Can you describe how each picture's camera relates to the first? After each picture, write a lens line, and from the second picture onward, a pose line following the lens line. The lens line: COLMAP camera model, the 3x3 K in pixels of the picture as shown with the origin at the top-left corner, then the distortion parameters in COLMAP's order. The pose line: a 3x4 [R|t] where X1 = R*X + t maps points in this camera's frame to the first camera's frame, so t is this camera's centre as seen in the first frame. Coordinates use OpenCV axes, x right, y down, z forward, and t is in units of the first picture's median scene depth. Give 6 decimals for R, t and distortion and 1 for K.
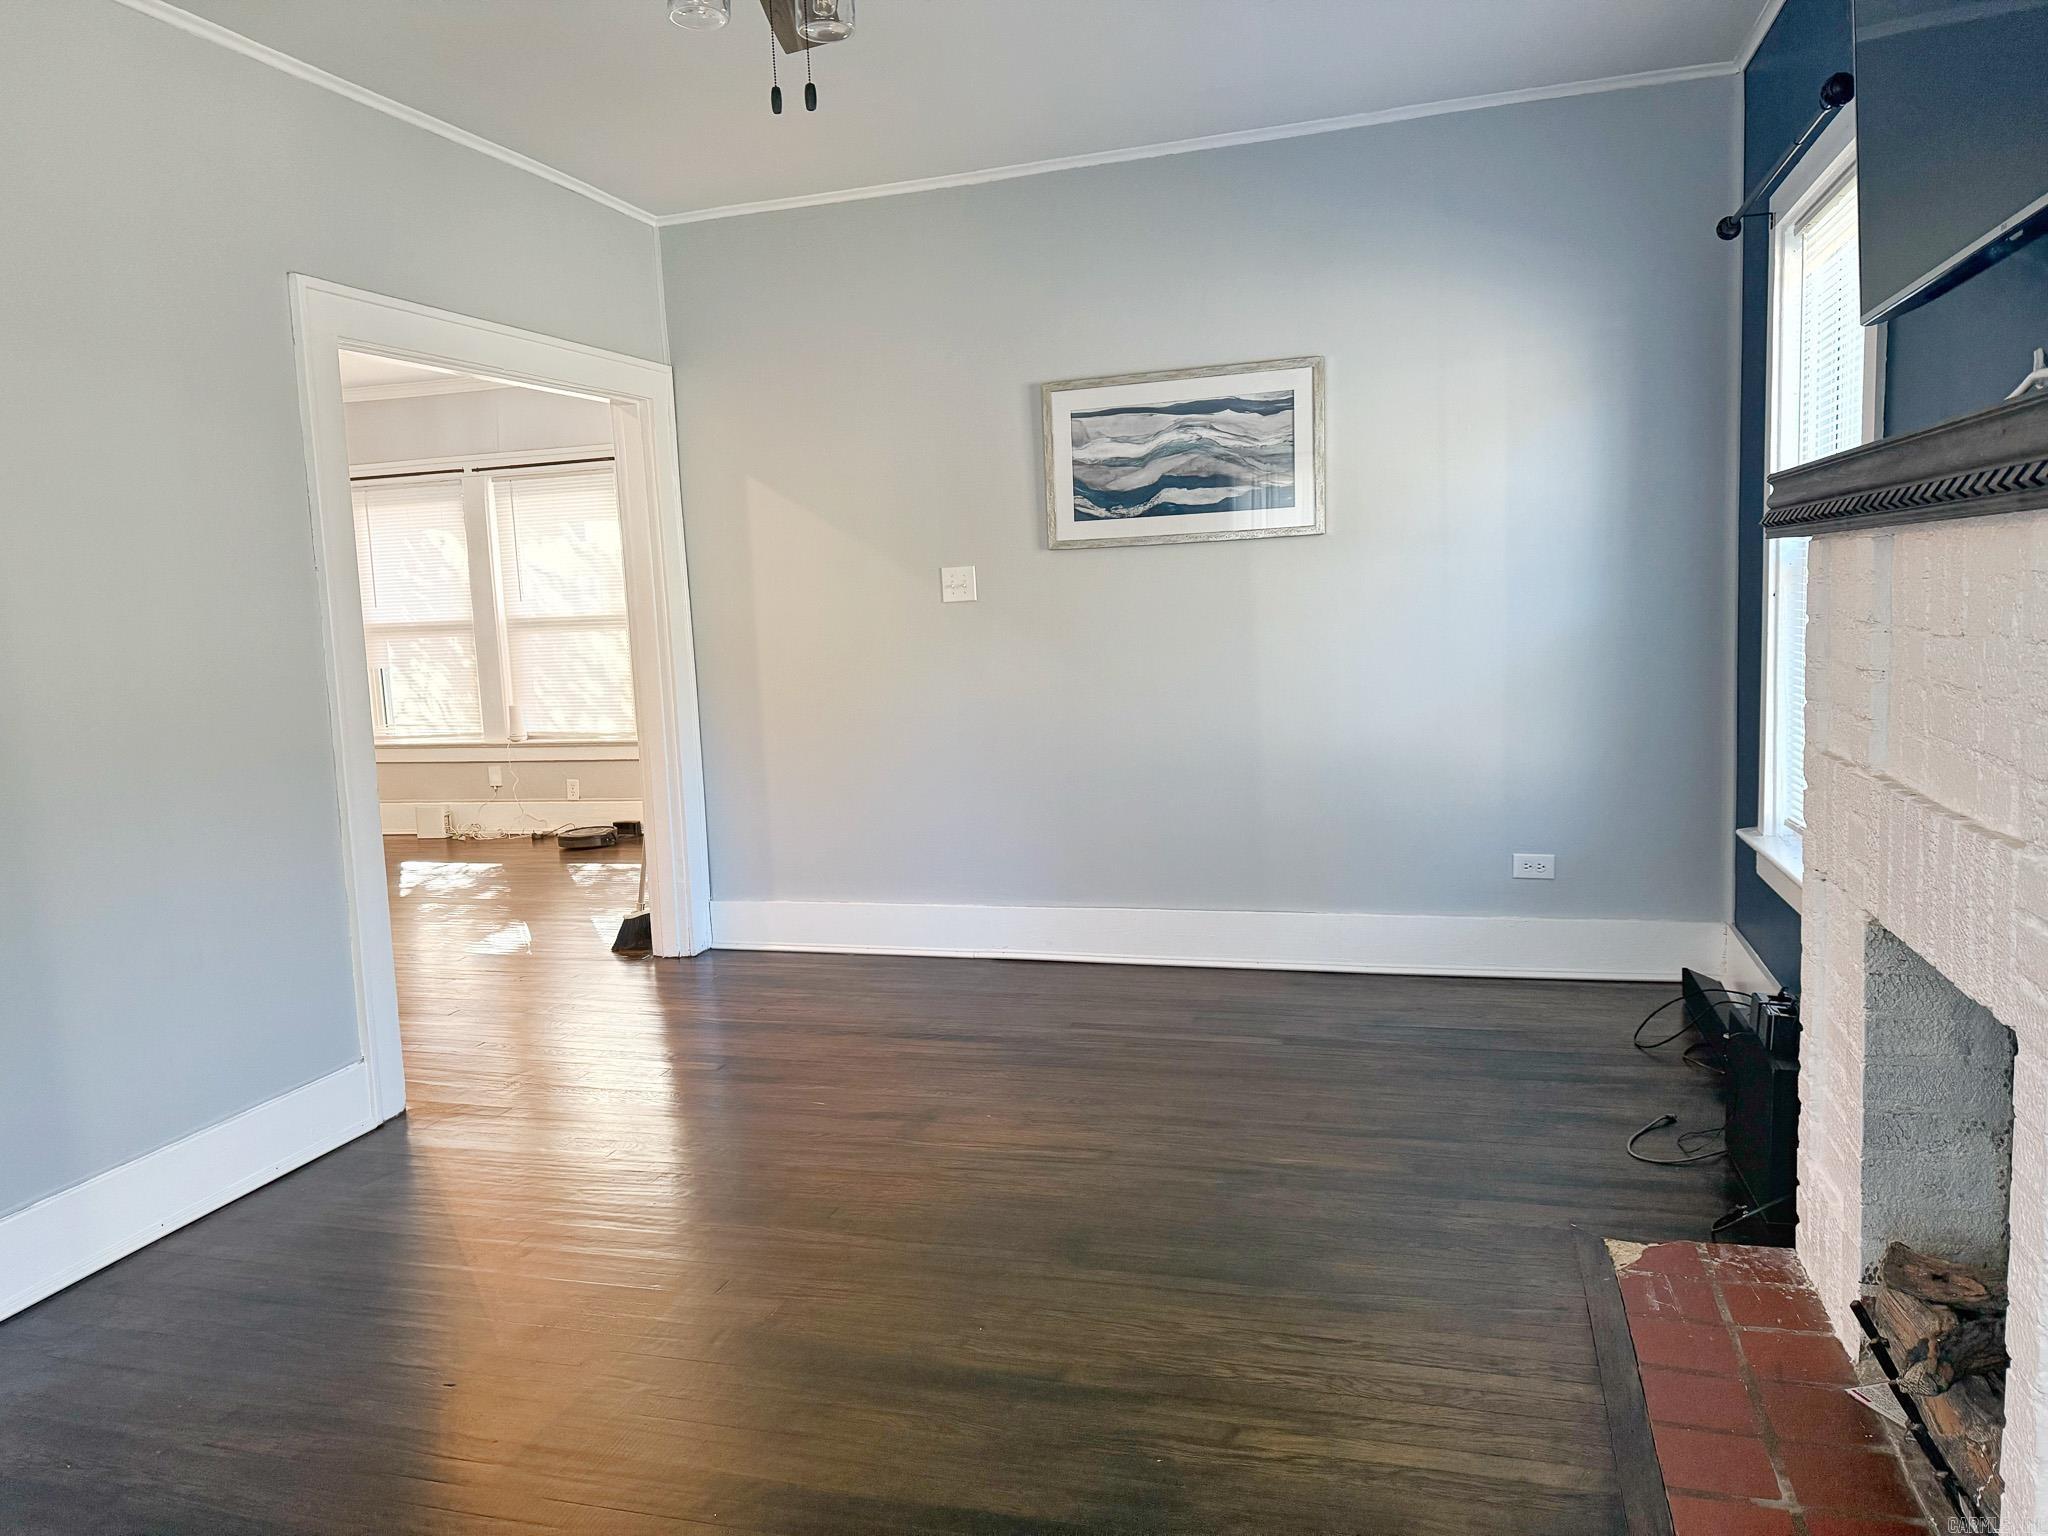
lens RADIAL K [[1395.8, 0, 1035.2], [0, 1395.8, 772.6], [0, 0, 1]] dist [0.119820, -0.219856]
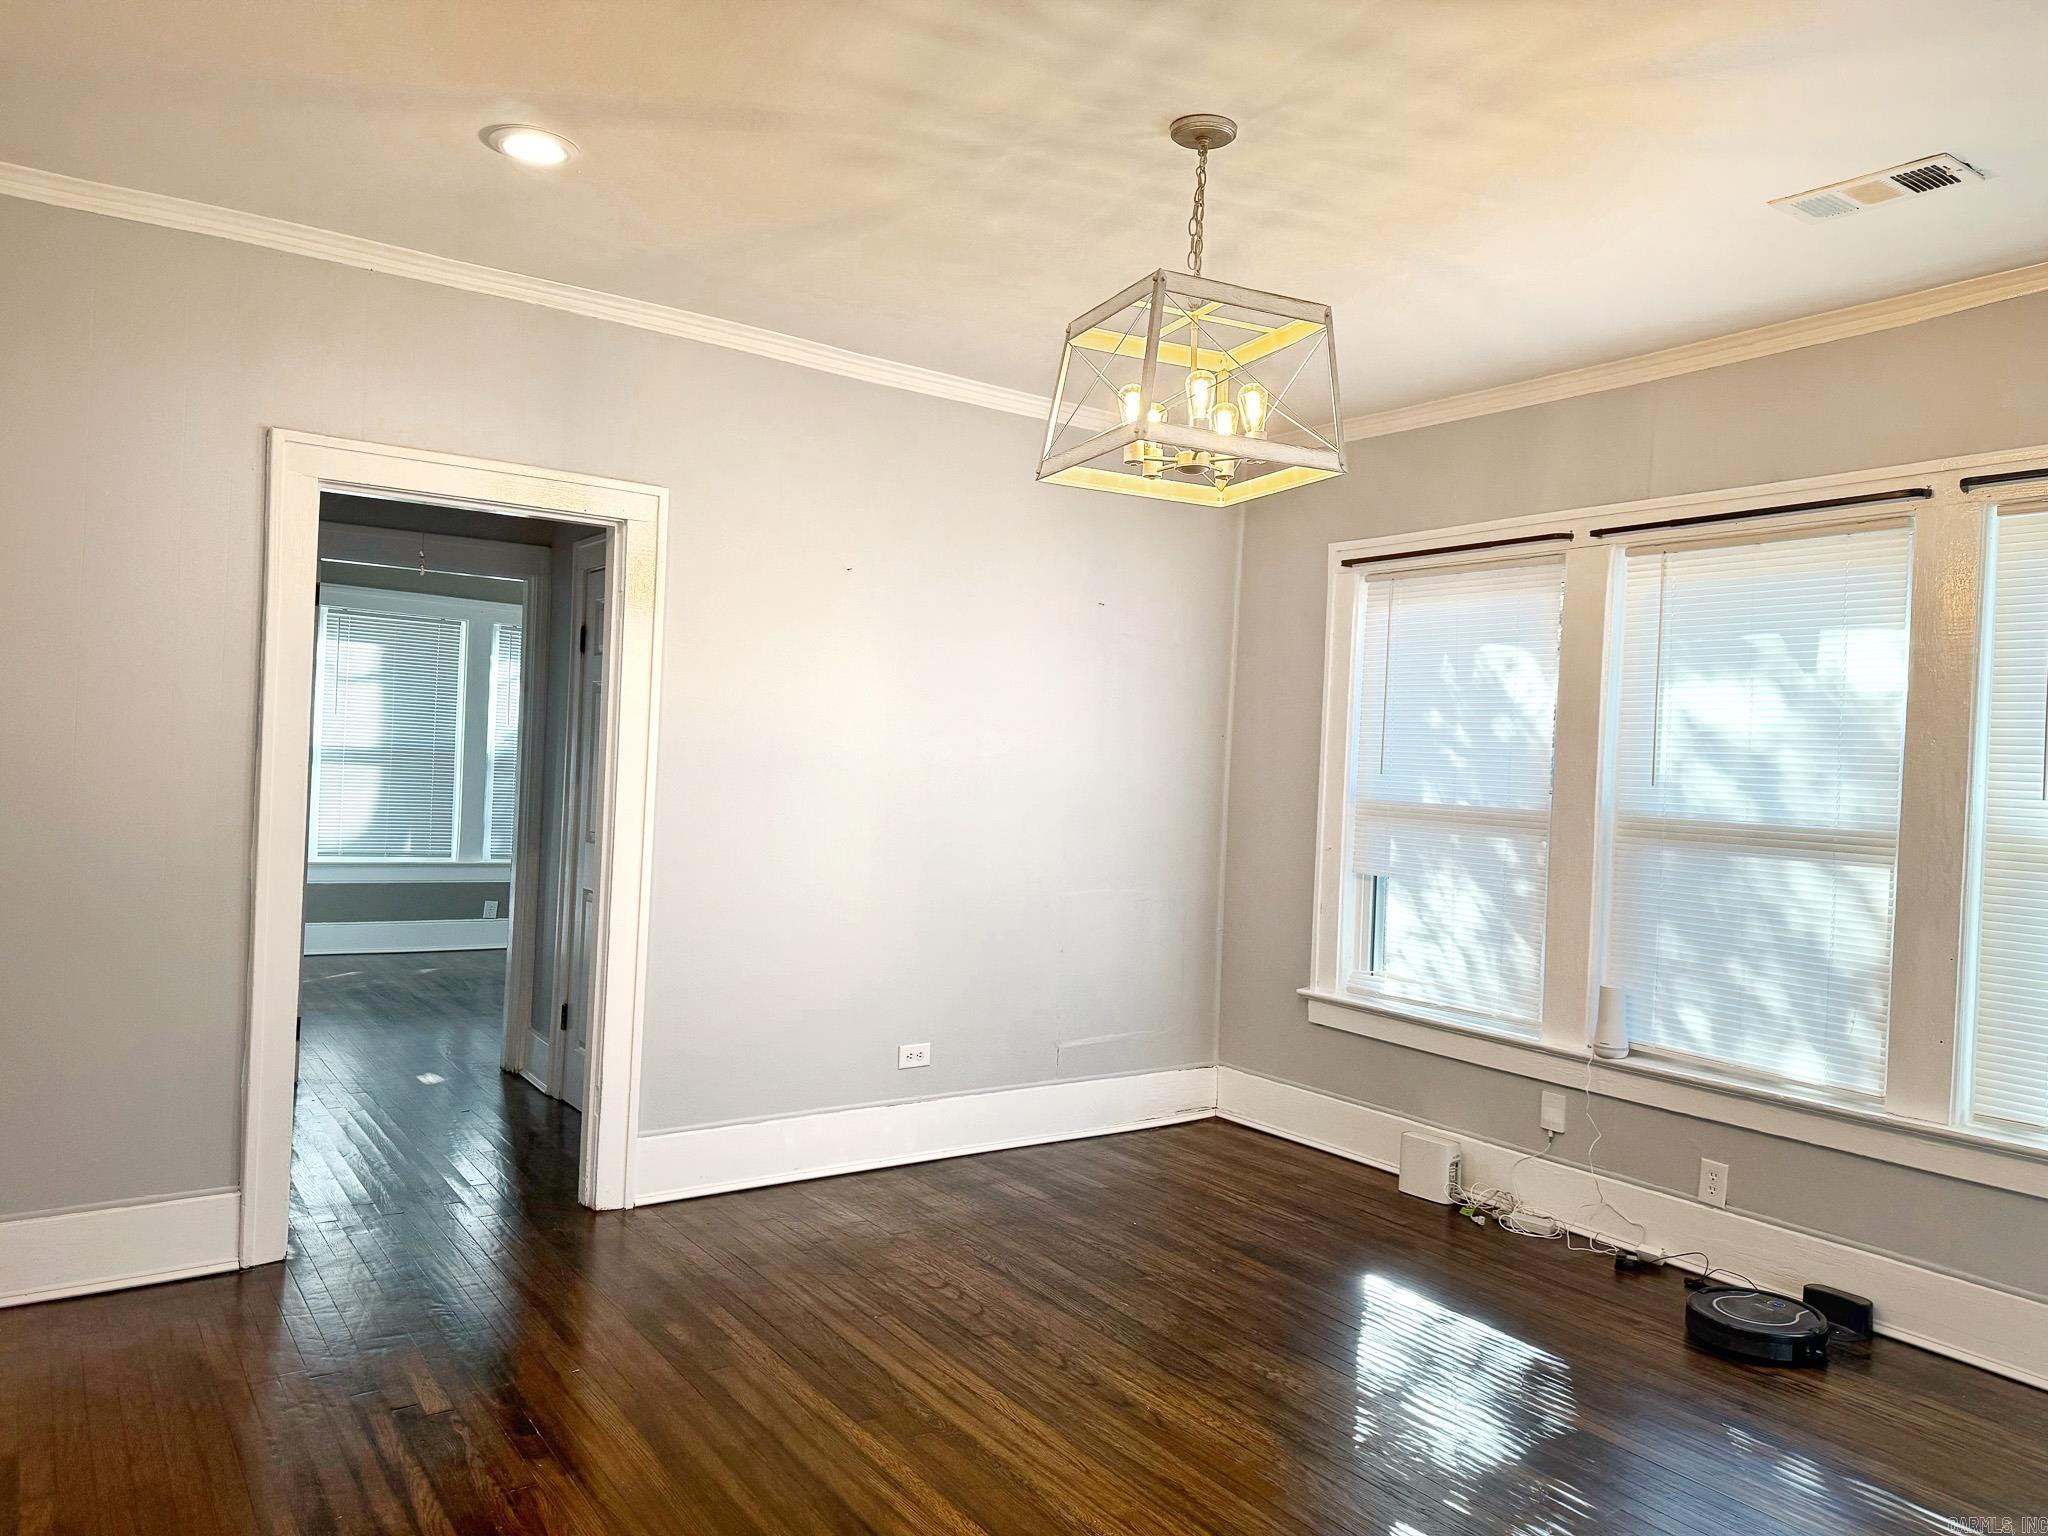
lens RADIAL K [[1436.8, 0, 1019.7], [0, 1436.8, 764.6], [0, 0, 1]] dist [0.054615, -0.065377]
pose [[0.775305, 0.075960, -0.627003, -0.212369], [-0.147304, 0.987111, -0.062558, -0.062450], [0.614170, 0.140862, 0.776501, 0.453328]]
